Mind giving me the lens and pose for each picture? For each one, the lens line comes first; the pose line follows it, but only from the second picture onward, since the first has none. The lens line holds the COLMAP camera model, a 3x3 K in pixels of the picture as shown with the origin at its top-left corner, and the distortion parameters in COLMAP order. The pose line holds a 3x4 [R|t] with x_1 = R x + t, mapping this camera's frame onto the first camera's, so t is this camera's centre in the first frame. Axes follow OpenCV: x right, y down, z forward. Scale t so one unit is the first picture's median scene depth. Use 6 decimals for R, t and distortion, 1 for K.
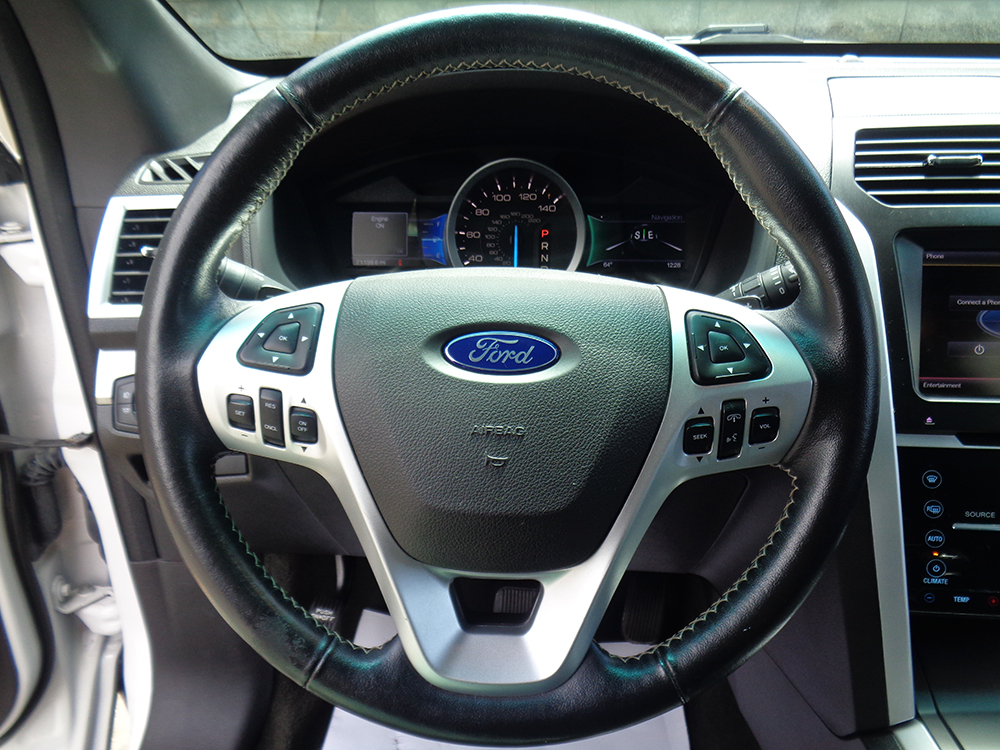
lens RADIAL K [[761.5, 0, 497.3], [0, 761.5, 376.0], [0, 0, 1]] dist [0.006970, 0.013200]
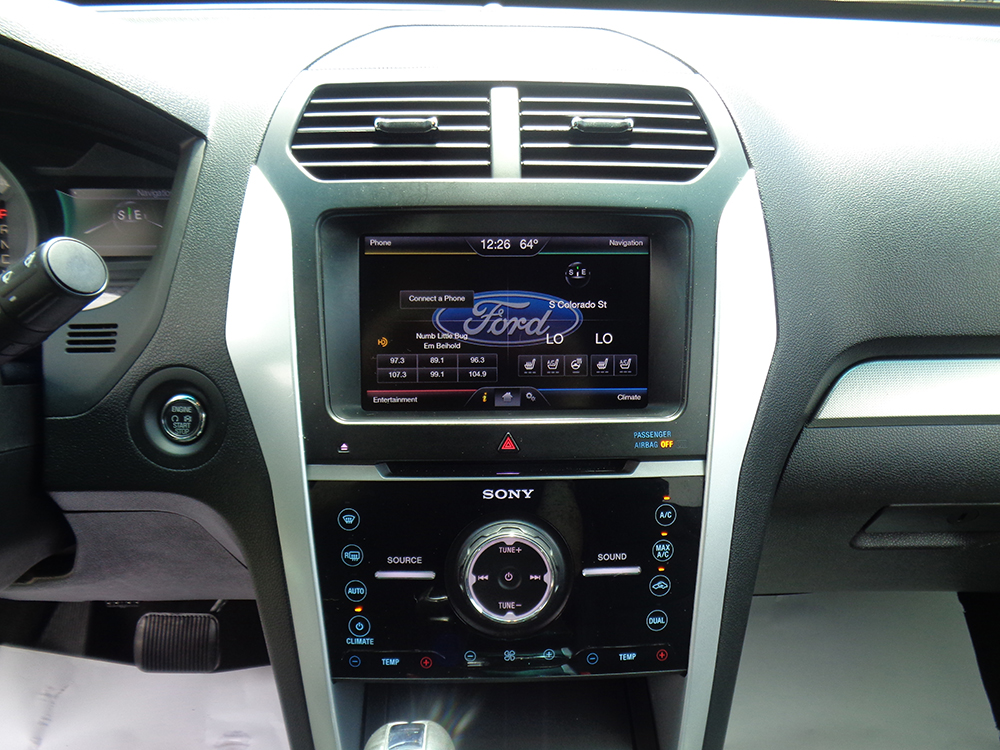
lens RADIAL K [[761.5, 0, 503.2], [0, 761.5, 375.7], [0, 0, 1]] dist [0.006970, 0.013200]
pose [[0.996397, -0.026585, 0.080535, 0.634775], [0.023250, 0.998844, 0.042067, -0.046038], [-0.081560, -0.040043, 0.995864, 0.173412]]
